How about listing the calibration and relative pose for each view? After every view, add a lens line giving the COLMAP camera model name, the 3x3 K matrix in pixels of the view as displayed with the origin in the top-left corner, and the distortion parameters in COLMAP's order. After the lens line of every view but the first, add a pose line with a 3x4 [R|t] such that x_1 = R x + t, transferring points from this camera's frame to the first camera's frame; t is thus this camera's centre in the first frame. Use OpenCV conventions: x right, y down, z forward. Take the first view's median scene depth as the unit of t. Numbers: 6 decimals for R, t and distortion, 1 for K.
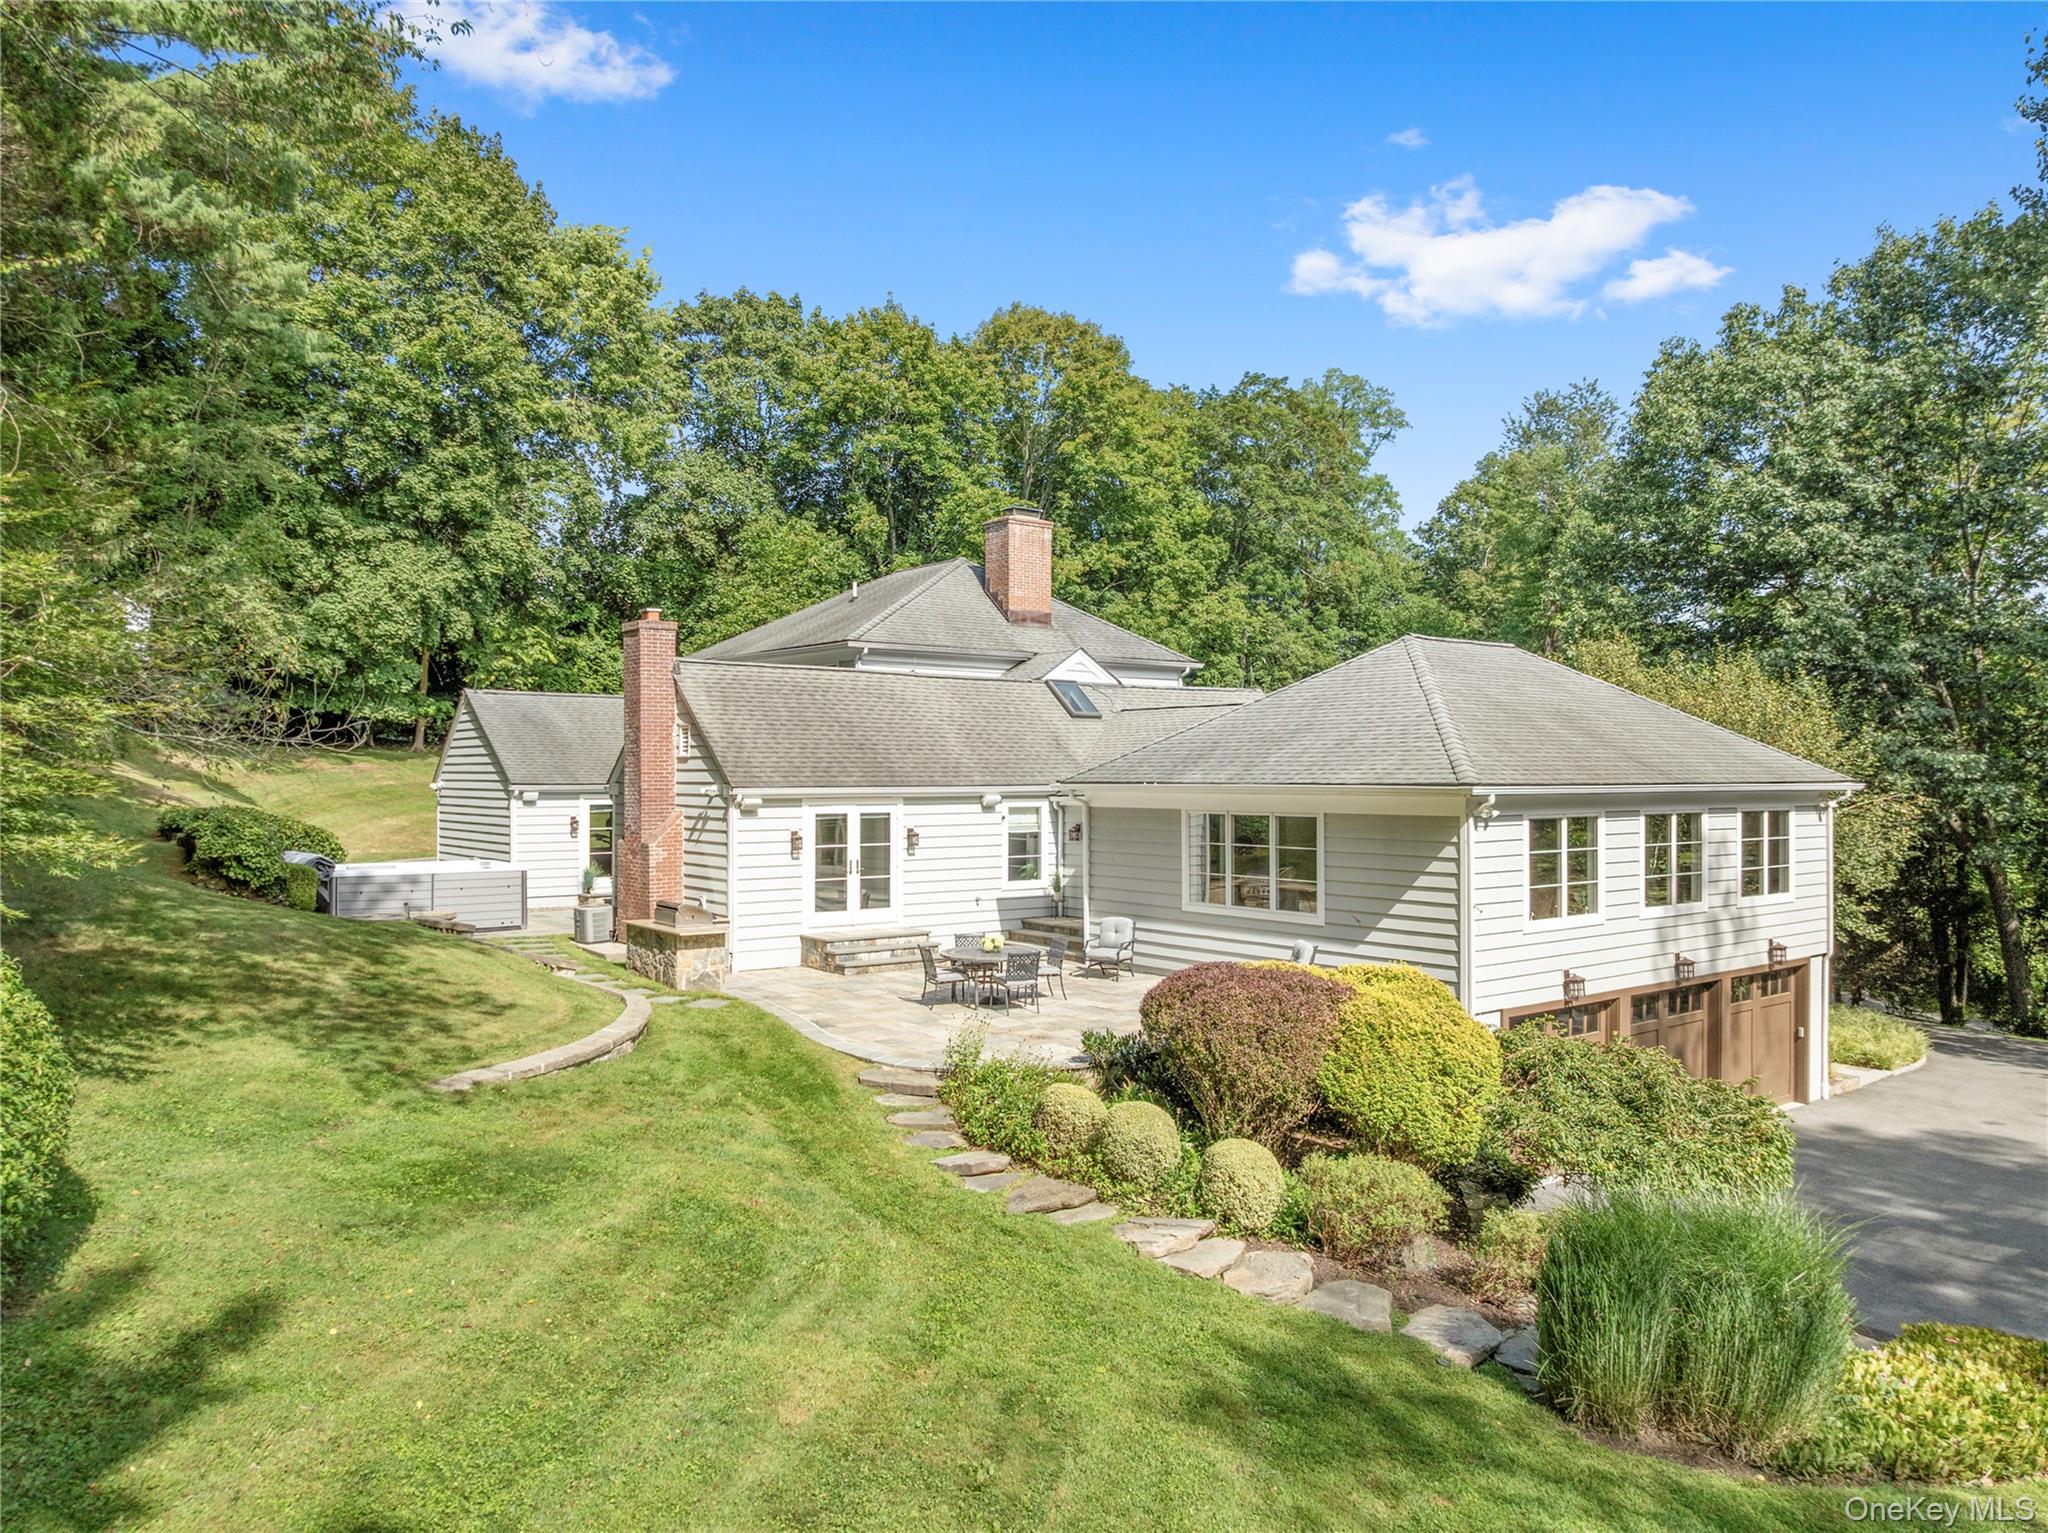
lens RADIAL K [[1456.5, 0, 1032.1], [0, 1456.5, 755.7], [0, 0, 1]] dist [-0.019987, -0.049066]
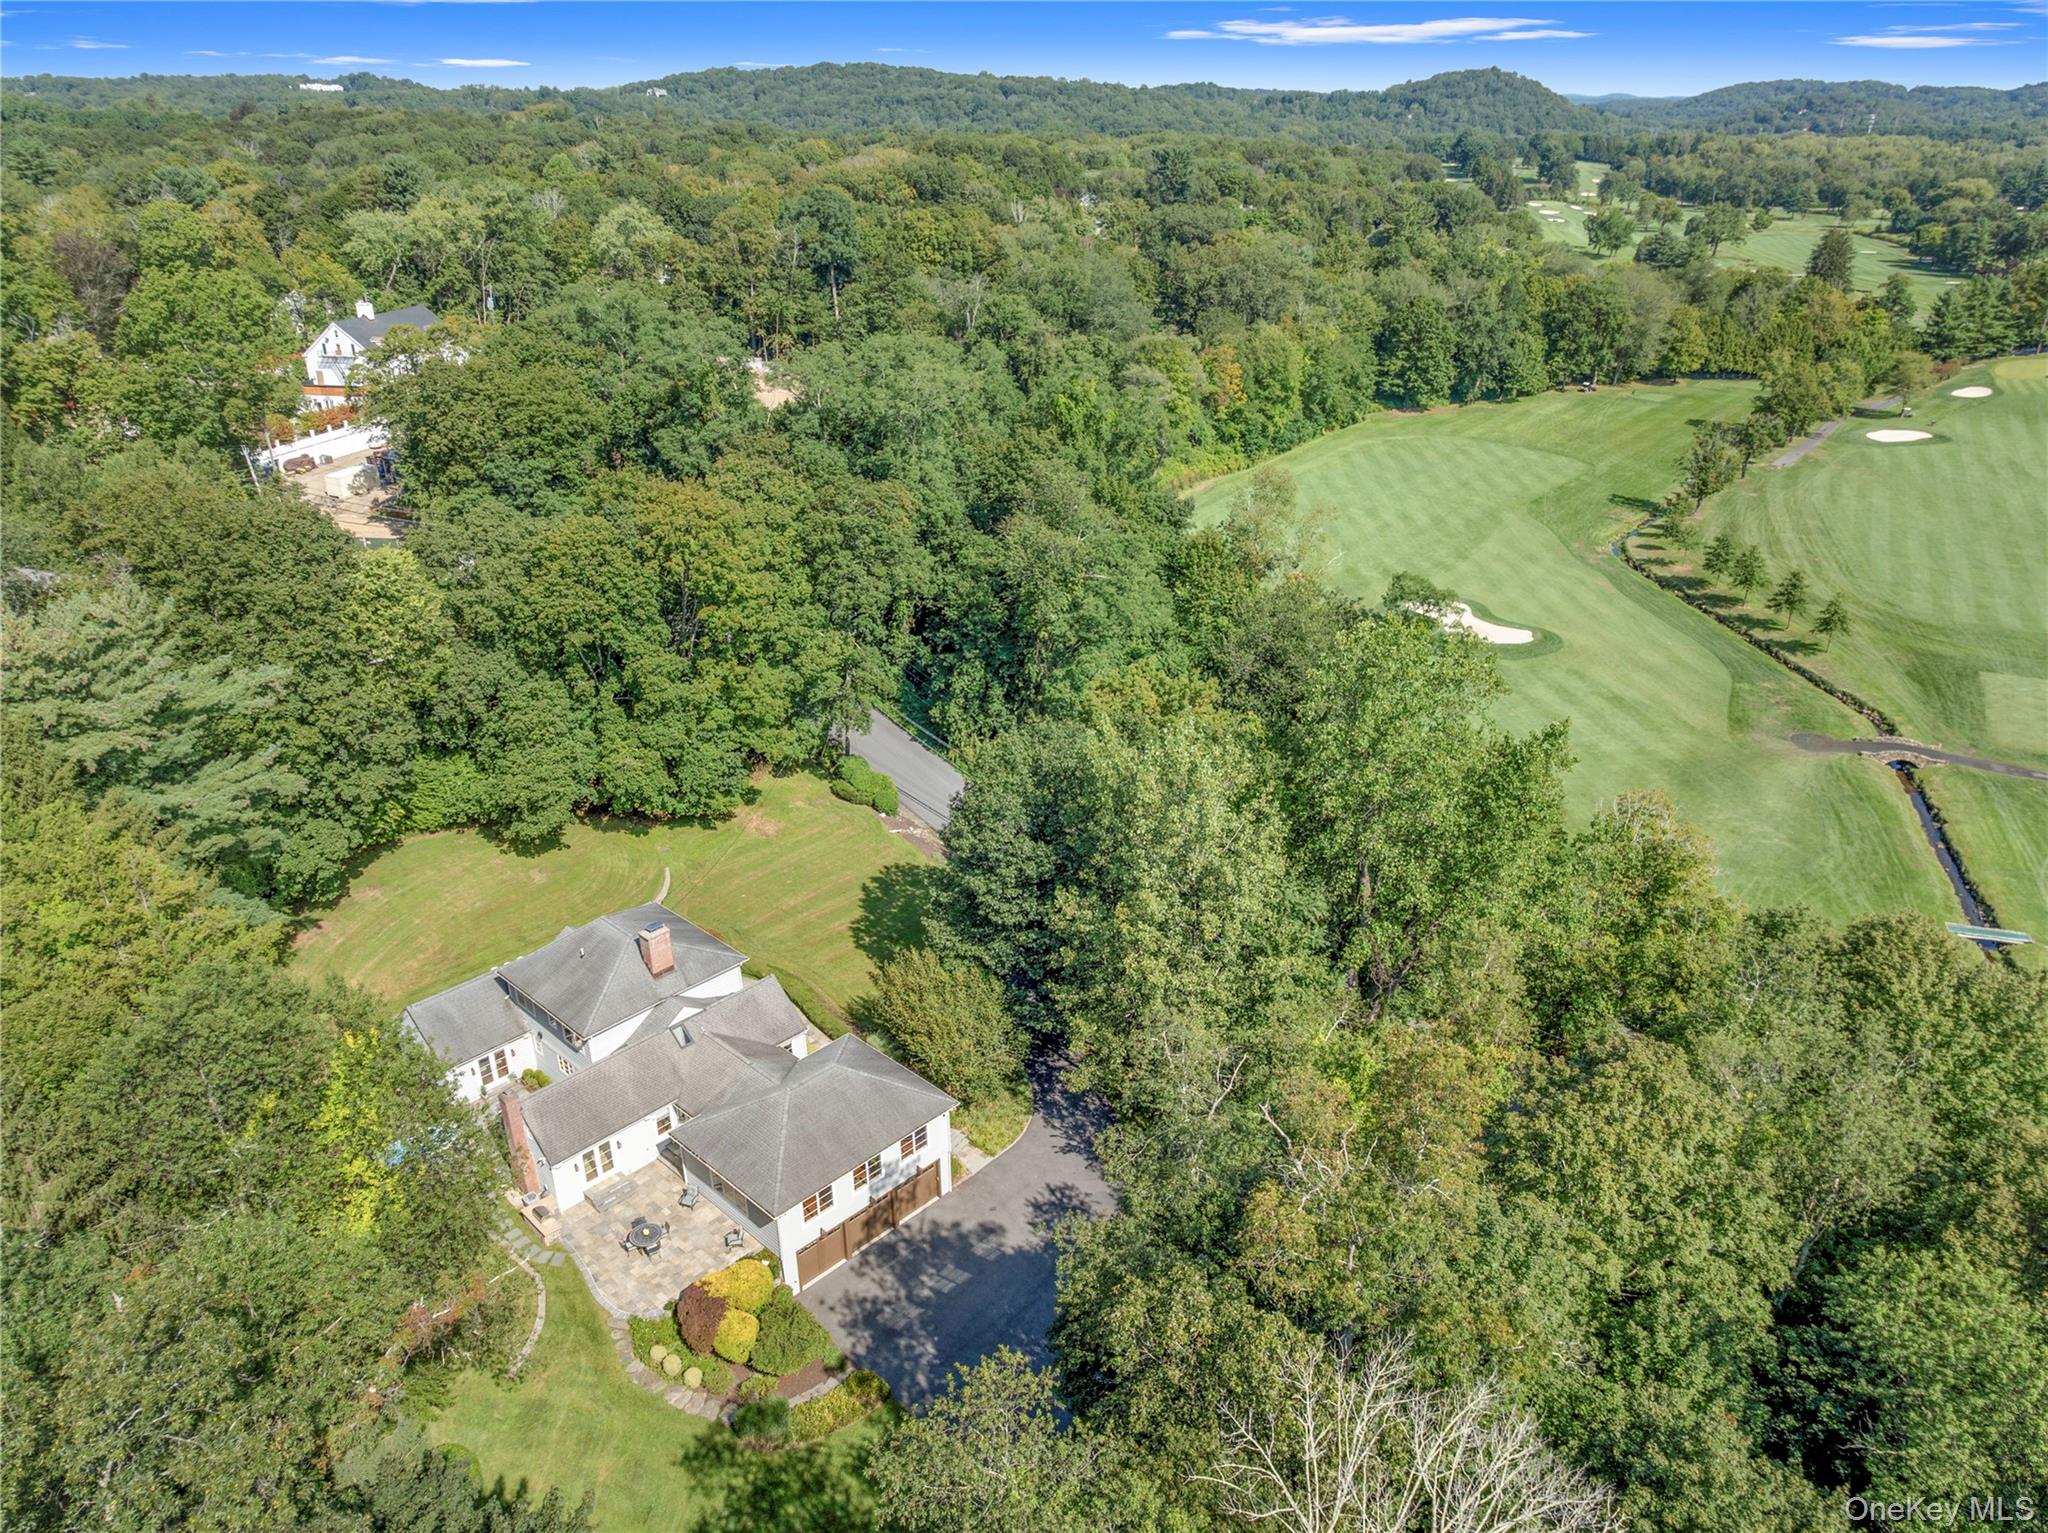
lens RADIAL K [[1456.5, 0, 1032.1], [0, 1456.5, 755.7], [0, 0, 1]] dist [-0.019987, -0.049066]
pose [[0.989539, -0.073627, 0.124062, 0.377250], [0.014125, 0.905276, 0.424590, -1.643956], [-0.143571, -0.418396, 0.896846, -1.176055]]
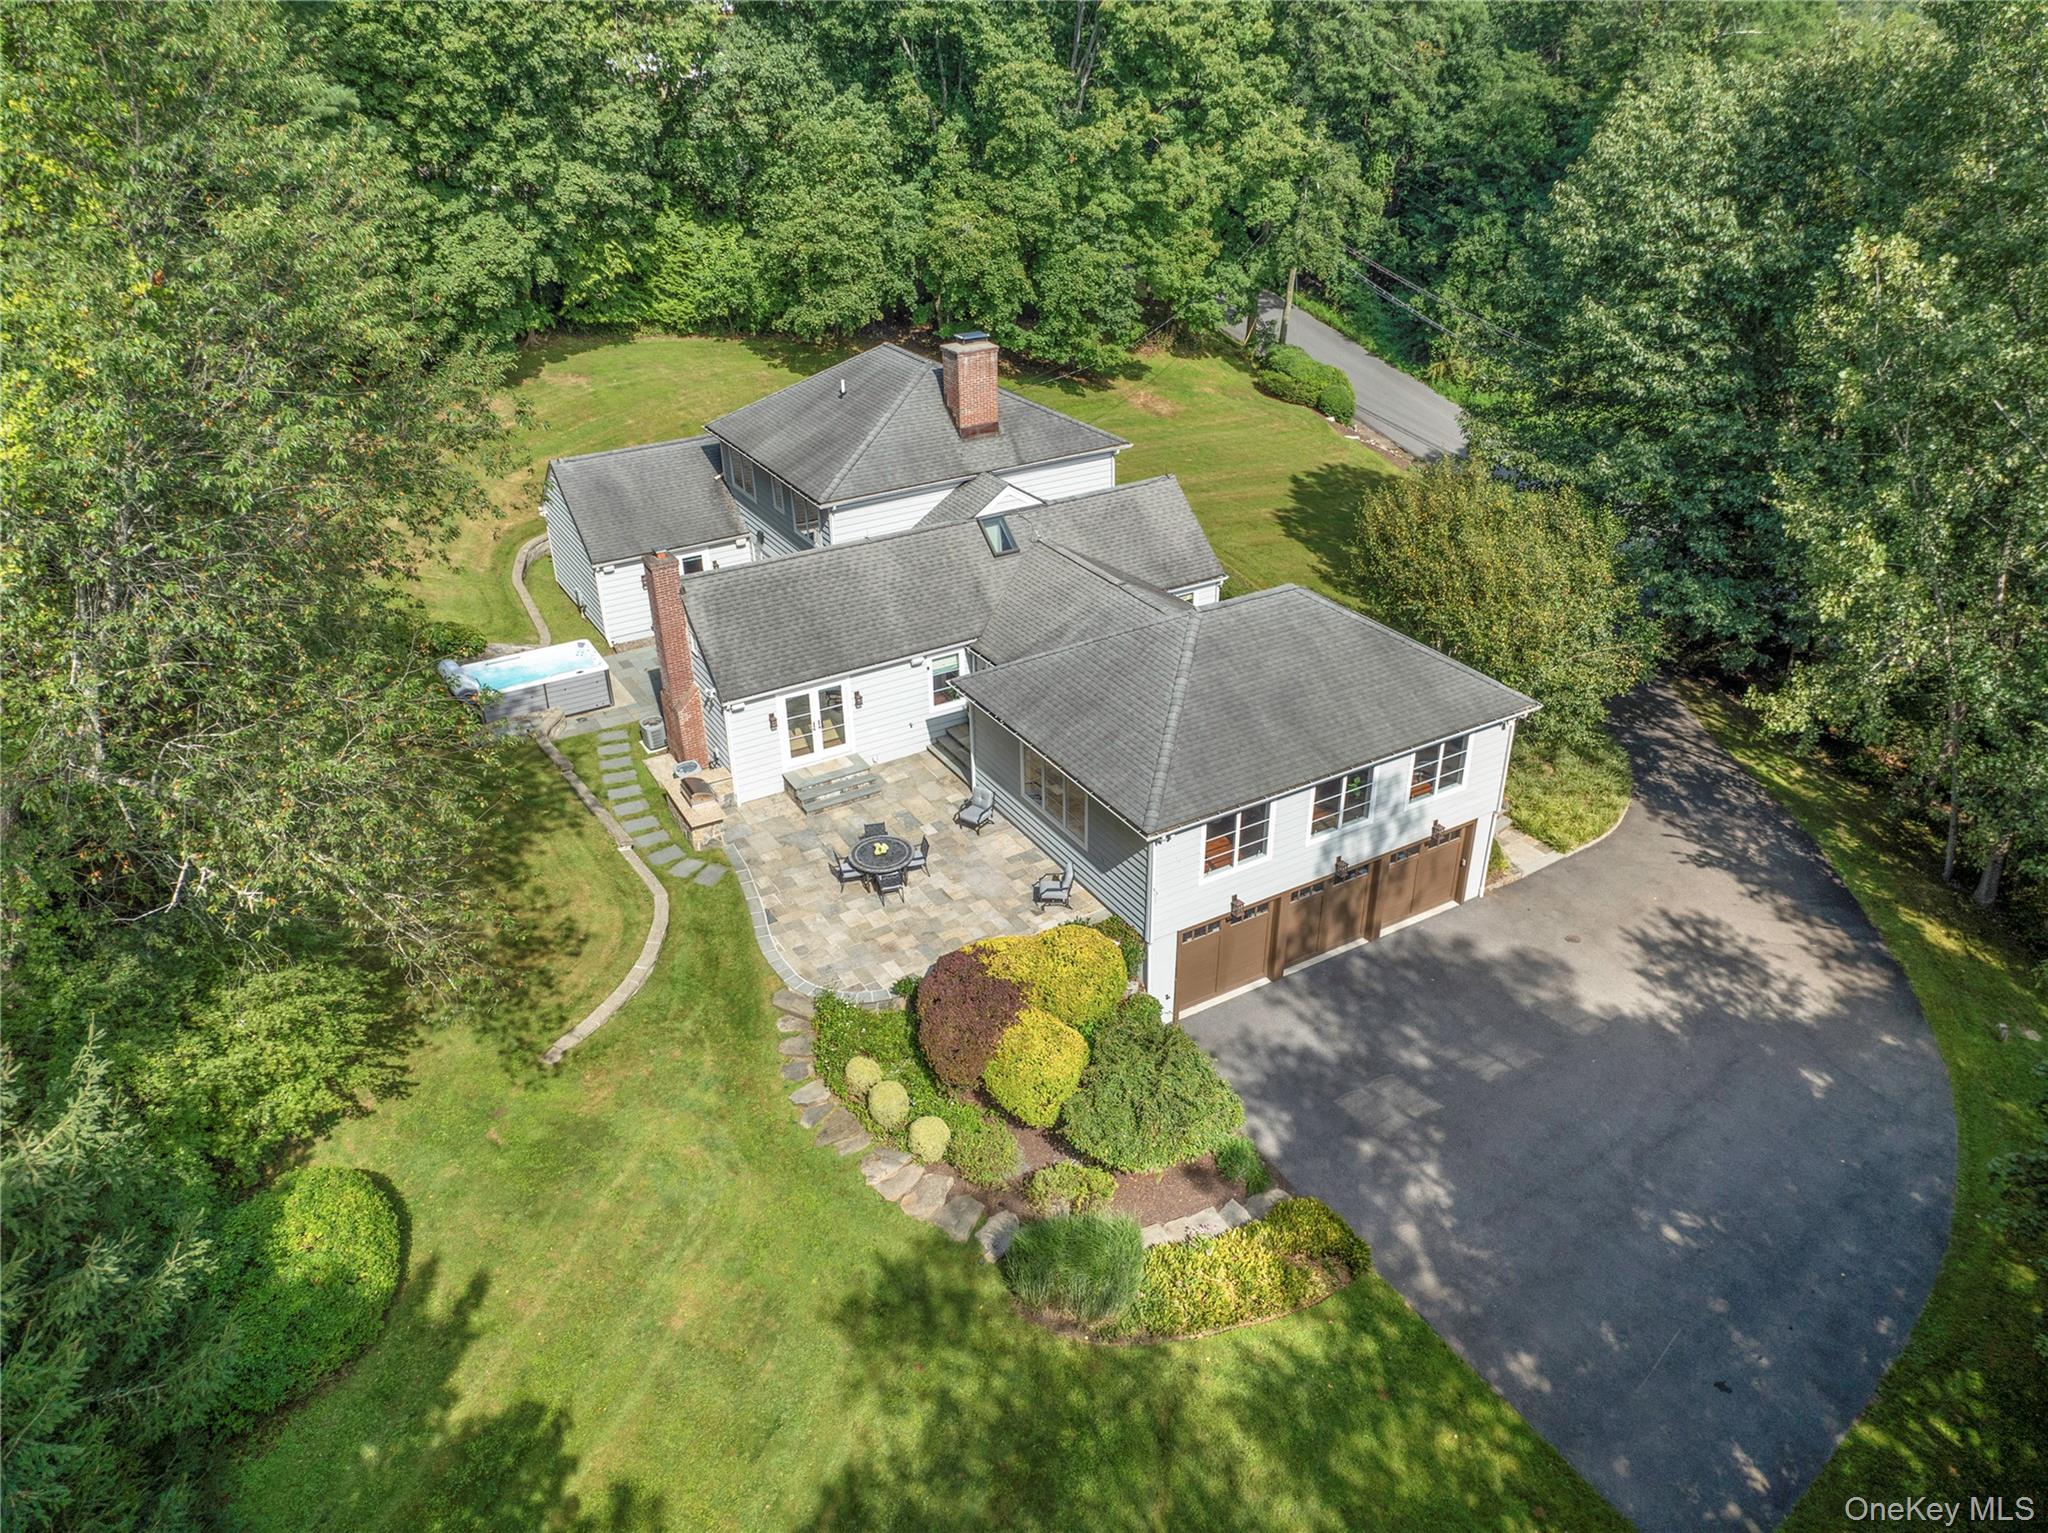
lens RADIAL K [[1456.5, 0, 1032.1], [0, 1456.5, 755.7], [0, 0, 1]] dist [-0.019987, -0.049066]
pose [[0.992872, 0.047896, -0.109134, 0.231744], [0.012253, 0.869821, 0.493216, -0.562156], [0.118550, -0.491038, 0.863034, -0.230458]]
